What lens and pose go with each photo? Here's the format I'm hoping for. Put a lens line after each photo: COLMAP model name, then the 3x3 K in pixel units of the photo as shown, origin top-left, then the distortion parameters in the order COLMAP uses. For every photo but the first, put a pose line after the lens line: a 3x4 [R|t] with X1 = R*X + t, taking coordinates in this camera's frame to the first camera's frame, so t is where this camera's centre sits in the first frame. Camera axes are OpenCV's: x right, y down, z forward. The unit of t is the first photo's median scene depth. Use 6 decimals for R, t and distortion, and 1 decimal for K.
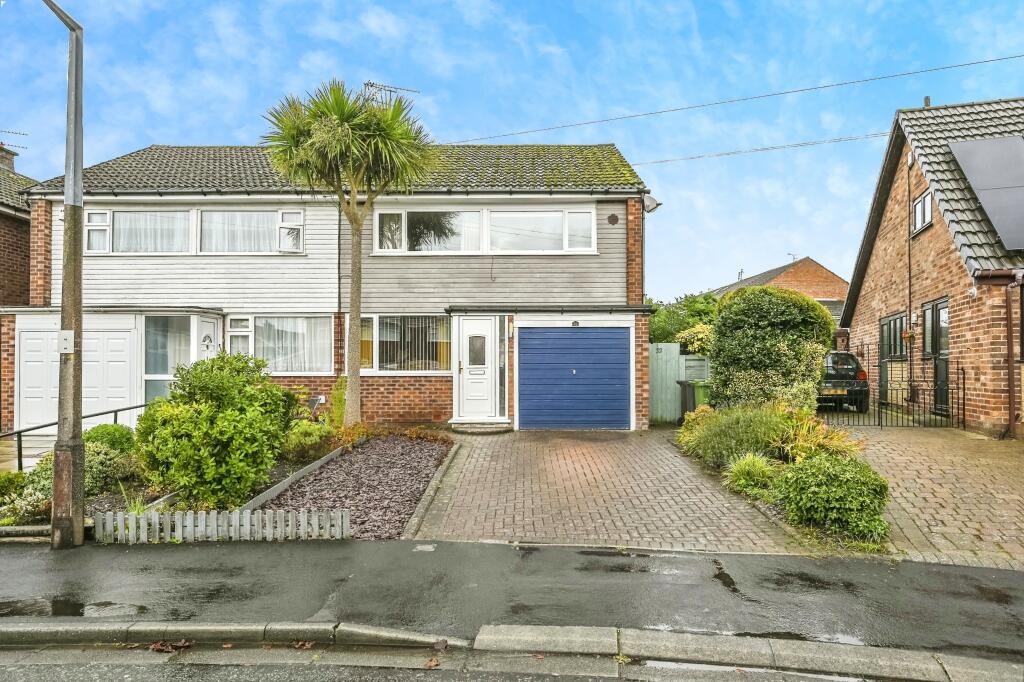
lens RADIAL K [[579.0, 0, 509.9], [0, 579.0, 322.8], [0, 0, 1]] dist [-0.002412, 0.000229]
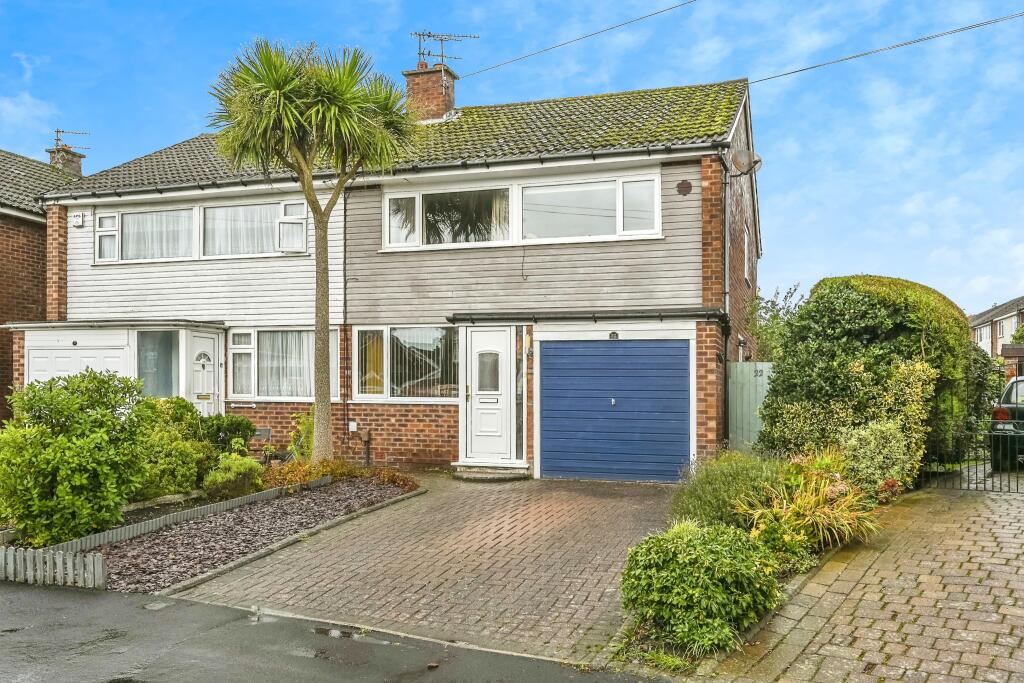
lens RADIAL K [[770.5, 0, 512.5], [0, 770.5, 344.7], [0, 0, 1]] dist [-0.005613, -0.002612]
pose [[0.959841, -0.005602, -0.280490, 0.243201], [0.008163, 0.999935, 0.007962, 0.004247], [0.280427, -0.009932, 0.959824, 0.034710]]
